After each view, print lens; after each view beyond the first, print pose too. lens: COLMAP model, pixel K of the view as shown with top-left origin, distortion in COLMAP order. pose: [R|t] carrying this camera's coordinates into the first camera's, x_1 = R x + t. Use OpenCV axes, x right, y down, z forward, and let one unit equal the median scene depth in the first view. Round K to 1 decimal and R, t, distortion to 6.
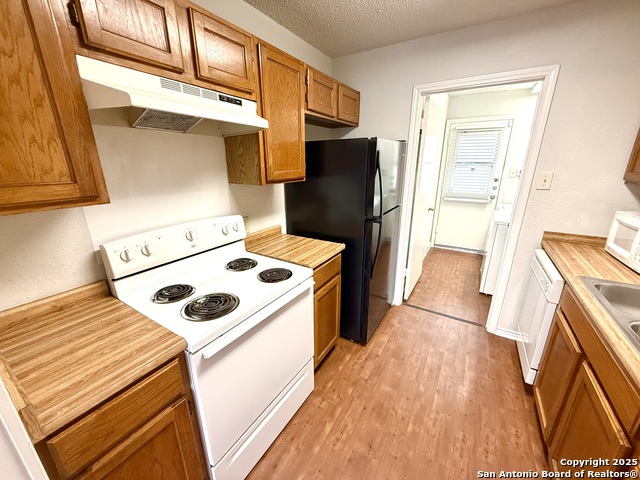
lens RADIAL K [[254.7, 0, 318.8], [0, 254.7, 239.9], [0, 0, 1]] dist [-0.000655, -0.000355]
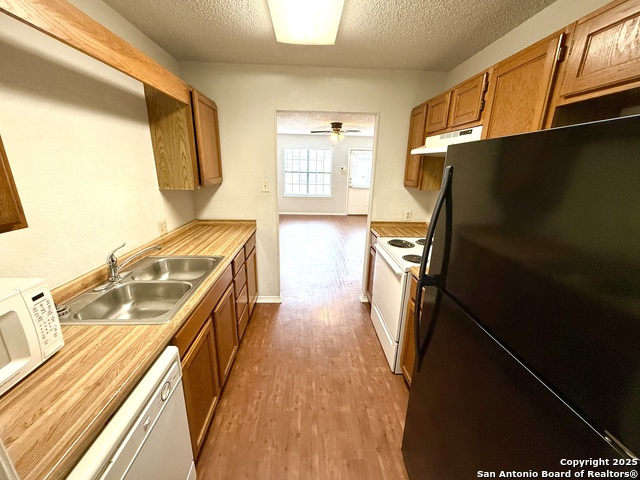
lens RADIAL K [[254.7, 0, 318.8], [0, 254.7, 239.9], [0, 0, 1]] dist [-0.000655, -0.000355]
pose [[-0.823759, 0.145152, -0.548044, 0.832777], [-0.185510, 0.844444, 0.502494, -0.454374], [0.535730, 0.515601, -0.668691, 1.339395]]
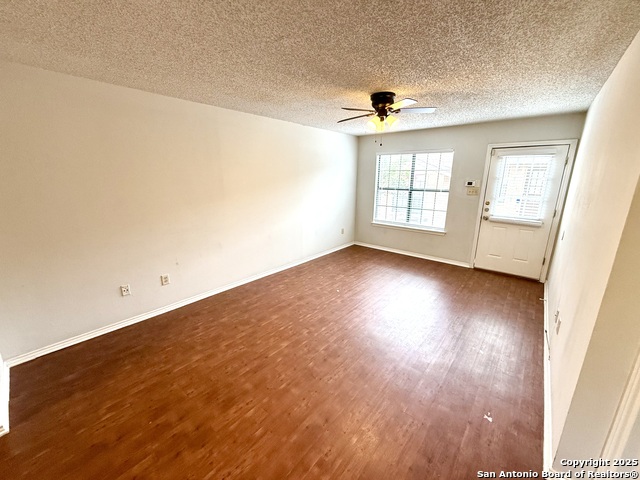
lens RADIAL K [[254.7, 0, 318.8], [0, 254.7, 239.9], [0, 0, 1]] dist [-0.000655, -0.000355]
pose [[-0.988438, -0.033721, 0.147829, -1.214450], [0.047094, 0.858464, 0.510707, -0.174370], [-0.144128, 0.511764, -0.846951, 0.406125]]
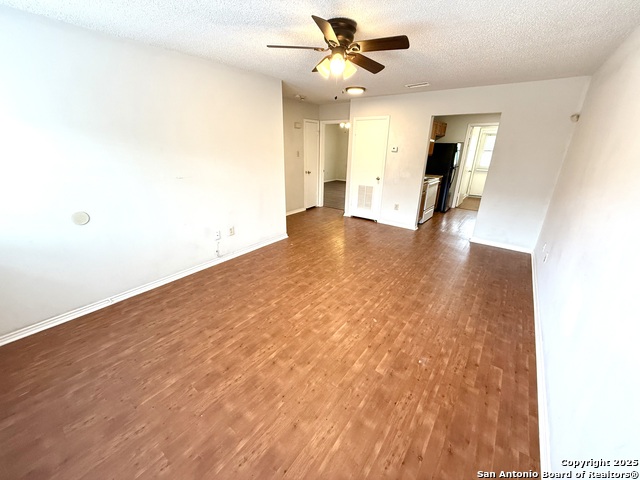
lens RADIAL K [[254.7, 0, 318.8], [0, 254.7, 239.9], [0, 0, 1]] dist [-0.000655, -0.000355]
pose [[0.995145, 0.053124, -0.082848, -1.292153], [-0.048072, 0.996929, 0.061824, 0.784895], [0.085878, -0.057541, 0.994643, -2.677734]]
